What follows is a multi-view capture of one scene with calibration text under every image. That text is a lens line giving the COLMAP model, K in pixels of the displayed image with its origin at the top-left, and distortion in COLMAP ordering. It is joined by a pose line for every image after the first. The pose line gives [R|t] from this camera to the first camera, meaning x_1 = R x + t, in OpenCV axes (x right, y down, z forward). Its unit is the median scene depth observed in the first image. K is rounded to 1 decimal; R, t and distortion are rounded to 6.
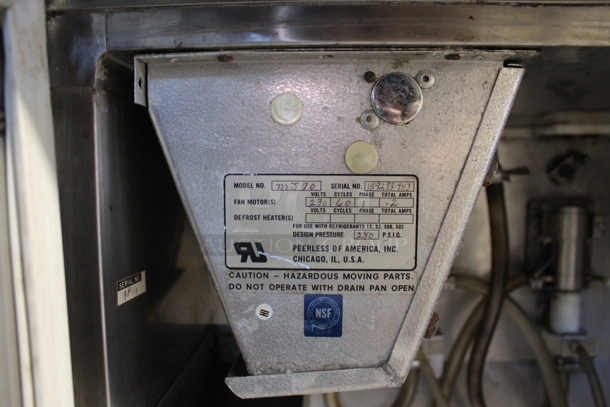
lens RADIAL K [[516.9, 0, 305.0], [0, 516.9, 203.5], [0, 0, 1]] dist [-0.176342, 0.142182]
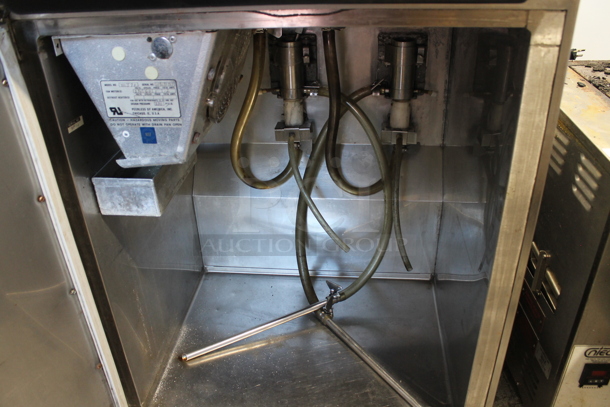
lens RADIAL K [[516.9, 0, 305.0], [0, 516.9, 203.5], [0, 0, 1]] dist [-0.176342, 0.142182]
pose [[0.997537, 0.011159, -0.069255, 0.968856], [0.020232, 0.899546, 0.436356, -0.540759], [0.067167, -0.436683, 0.897105, -1.292299]]
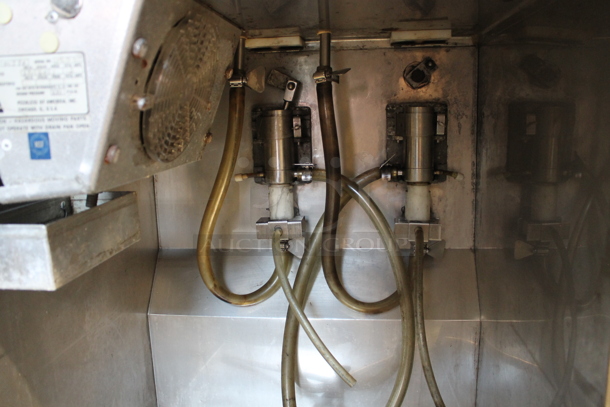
lens RADIAL K [[516.9, 0, 305.0], [0, 516.9, 203.5], [0, 0, 1]] dist [-0.176342, 0.142182]
pose [[0.996994, -0.006800, -0.077182, 0.982726], [0.015220, 0.993922, 0.109029, 0.243821], [0.075971, -0.109876, 0.991038, -0.481598]]
